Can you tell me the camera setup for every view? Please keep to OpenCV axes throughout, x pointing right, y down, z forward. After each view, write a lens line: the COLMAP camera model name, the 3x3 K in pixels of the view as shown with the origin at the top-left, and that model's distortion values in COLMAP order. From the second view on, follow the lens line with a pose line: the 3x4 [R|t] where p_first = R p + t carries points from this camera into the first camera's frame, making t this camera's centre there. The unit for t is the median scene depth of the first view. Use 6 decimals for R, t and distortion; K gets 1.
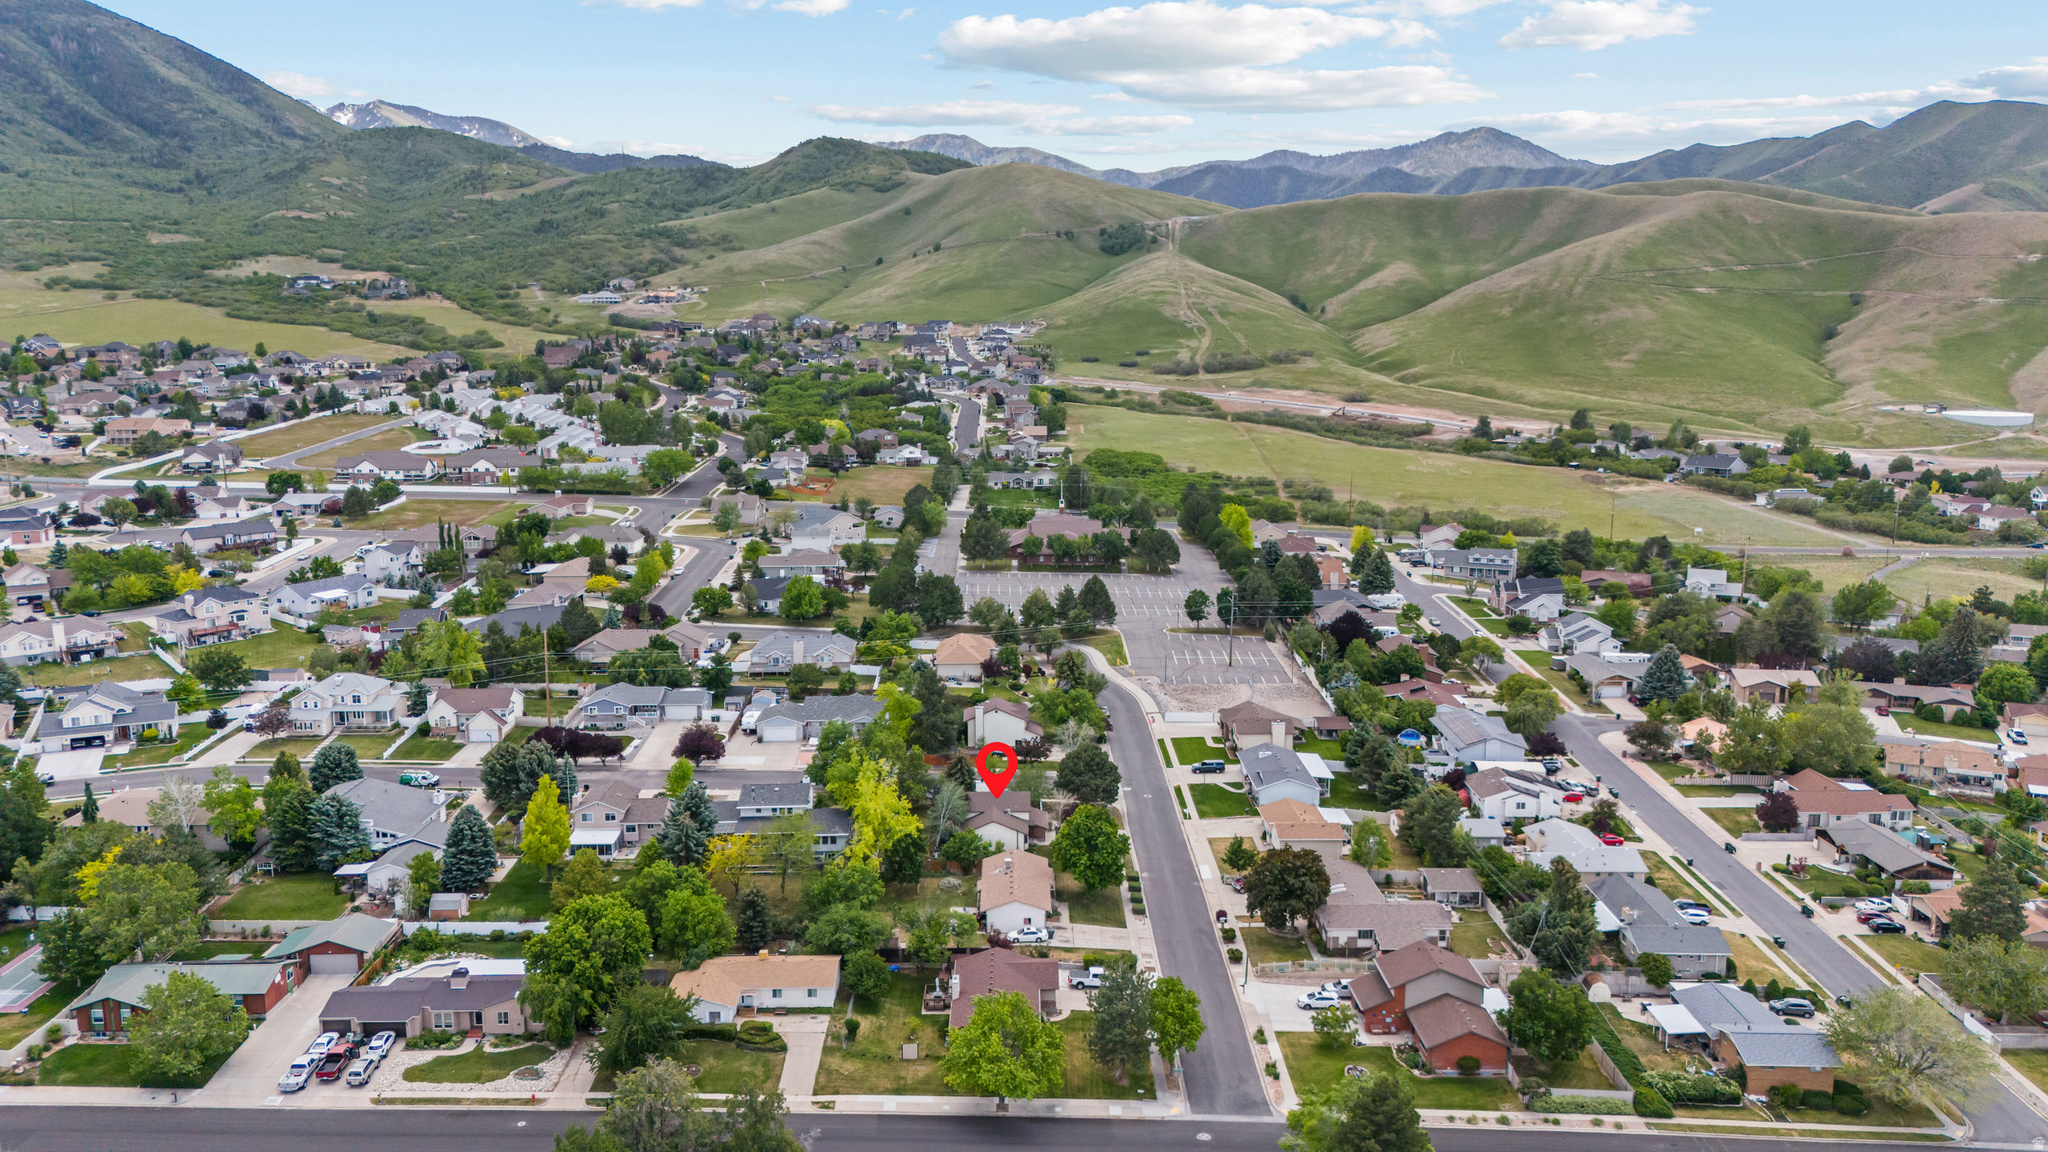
lens RADIAL K [[1496.9, 0, 1024.0], [0, 1496.9, 576.0], [0, 0, 1]] dist [0.041336, -0.037732]
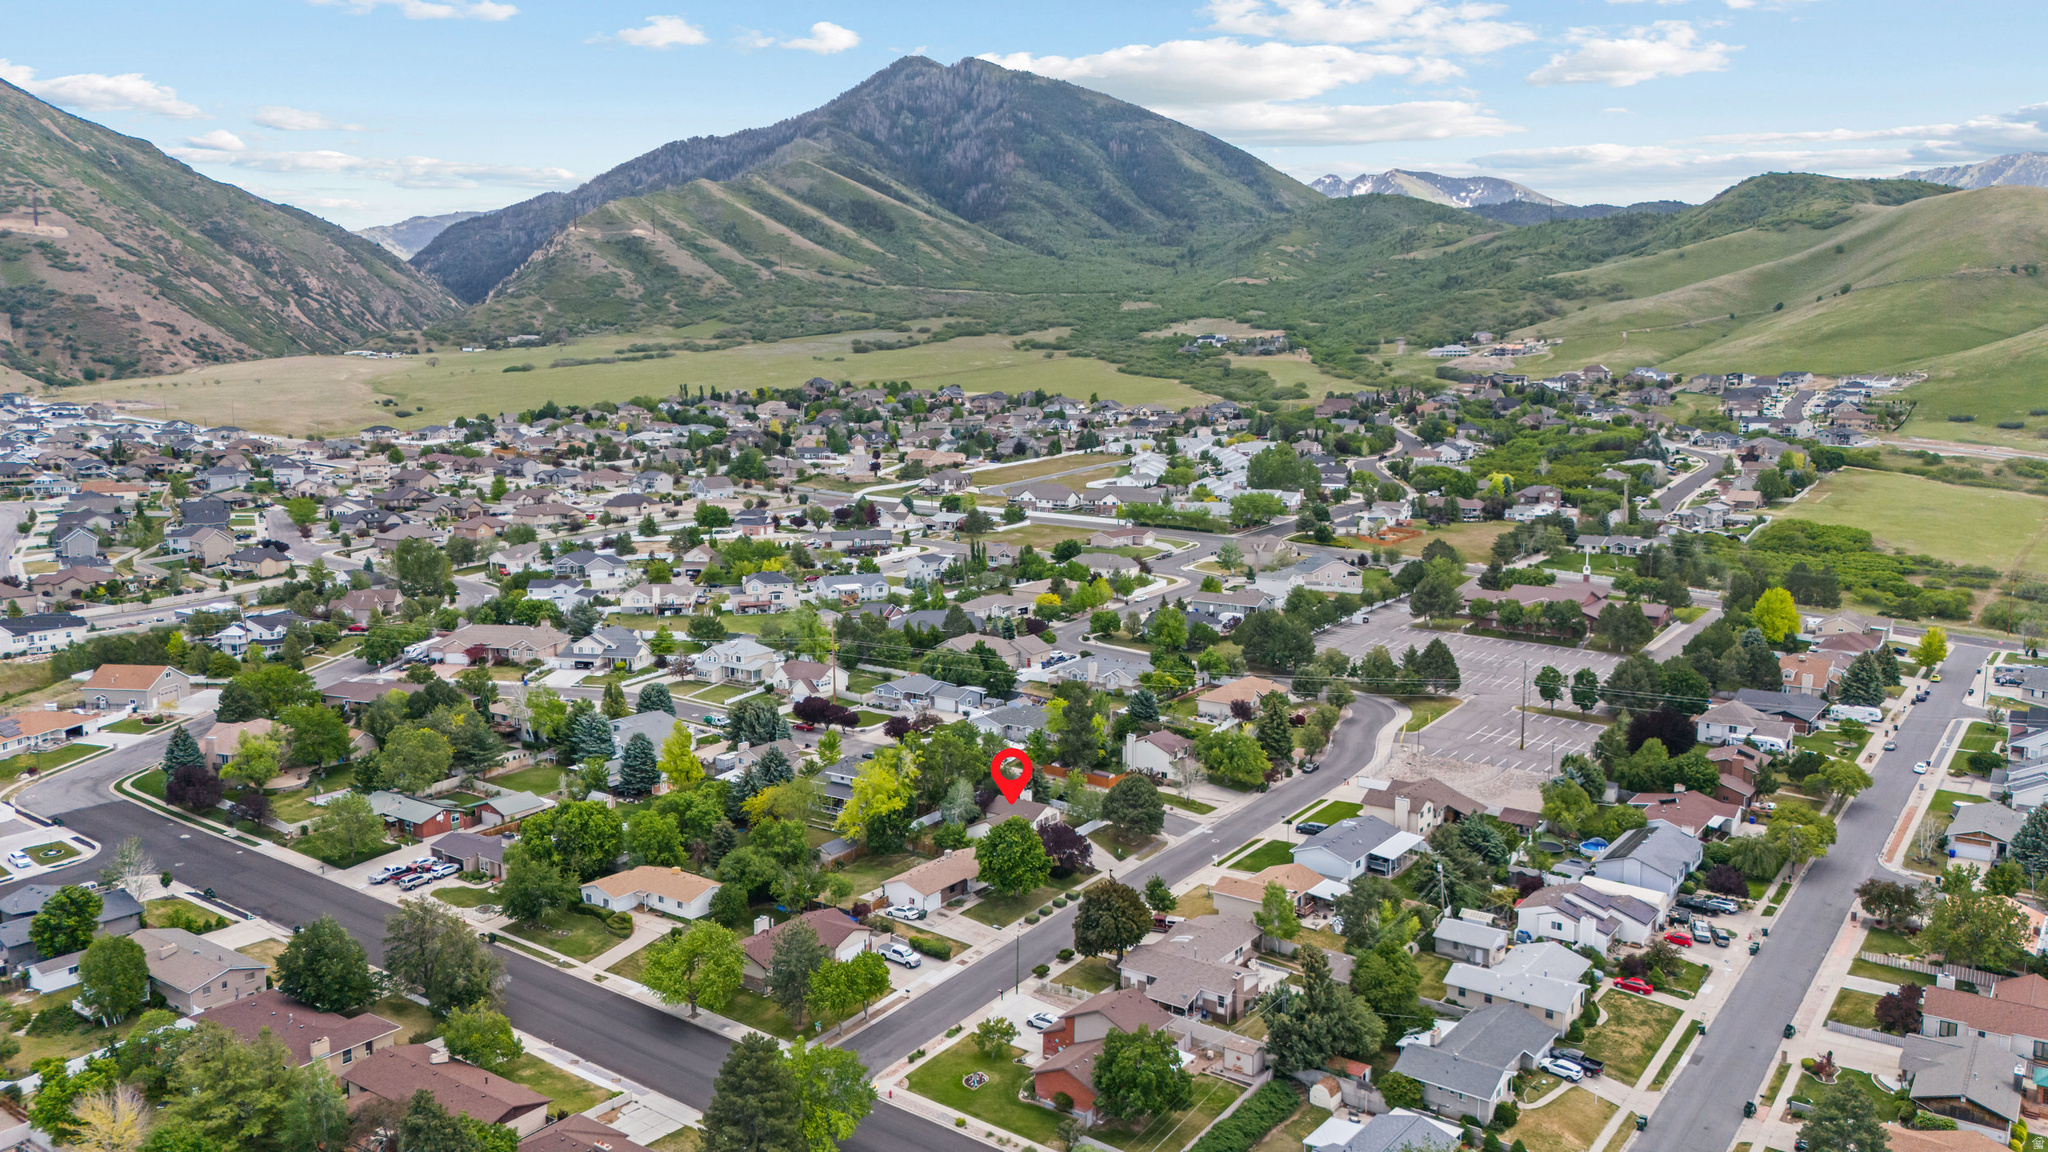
lens RADIAL K [[1476.0, 0, 1008.6], [0, 1476.0, 606.1], [0, 0, 1]] dist [0.067917, -0.076413]
pose [[0.802624, 0.095809, -0.588740, 0.143393], [-0.103956, 0.994379, 0.020099, -0.004076], [0.587356, 0.045071, 0.808073, 0.028429]]
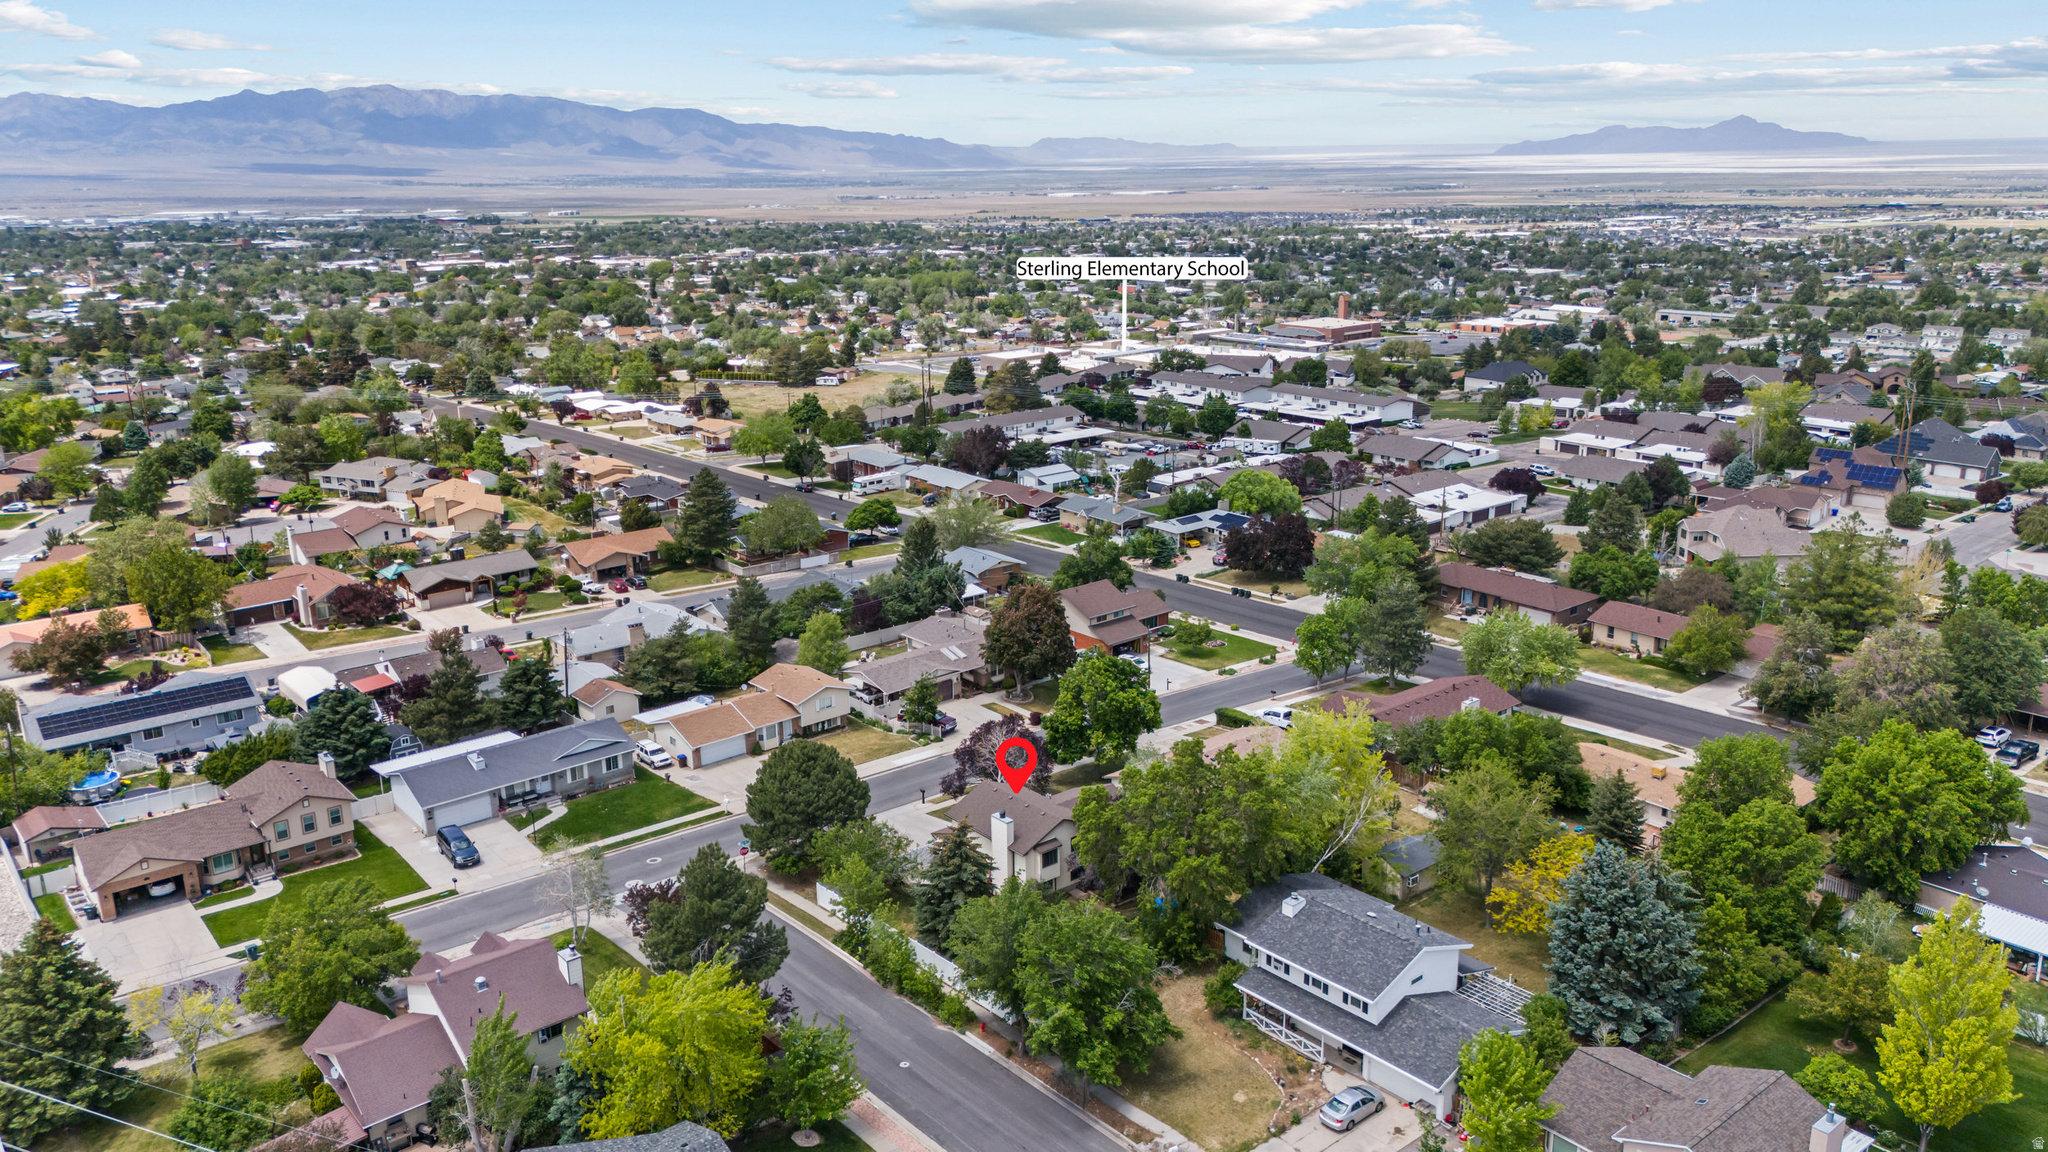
lens RADIAL K [[1518.4, 0, 1024.0], [0, 1518.4, 576.0], [0, 0, 1]] dist [0.079627, -0.083698]
pose [[-0.638052, -0.194937, 0.744909, -0.100799], [0.148841, 0.917952, 0.367711, -0.032242], [-0.755471, 0.345492, -0.556686, 0.308045]]
